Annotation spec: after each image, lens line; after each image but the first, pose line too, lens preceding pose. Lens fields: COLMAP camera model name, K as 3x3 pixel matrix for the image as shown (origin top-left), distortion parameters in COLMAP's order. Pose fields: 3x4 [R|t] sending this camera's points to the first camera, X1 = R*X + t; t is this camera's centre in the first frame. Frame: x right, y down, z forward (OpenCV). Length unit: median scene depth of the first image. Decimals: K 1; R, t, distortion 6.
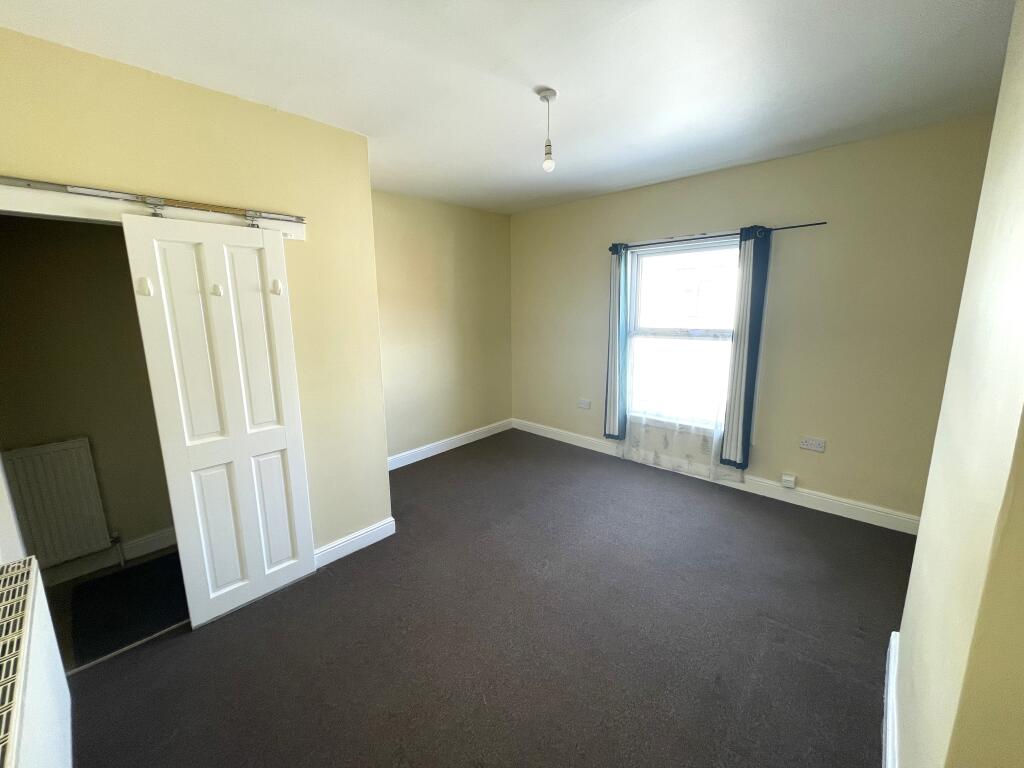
lens RADIAL K [[410.9, 0, 512.3], [0, 410.9, 379.8], [0, 0, 1]] dist [-0.000369, -0.000039]
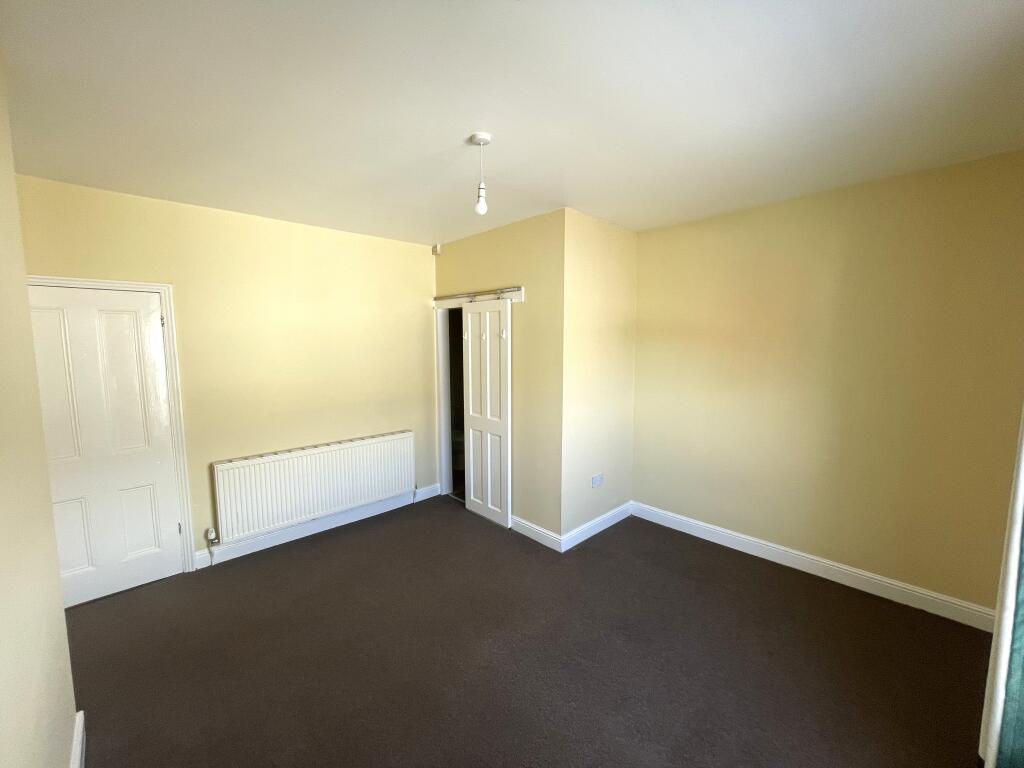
lens RADIAL K [[410.9, 0, 512.9], [0, 410.9, 382.5], [0, 0, 1]] dist [-0.000369, -0.000039]
pose [[-0.062488, 0.110386, -0.991922, 1.064529], [-0.184308, 0.975495, 0.120169, -0.247252], [0.980880, 0.190328, -0.040612, 1.175221]]
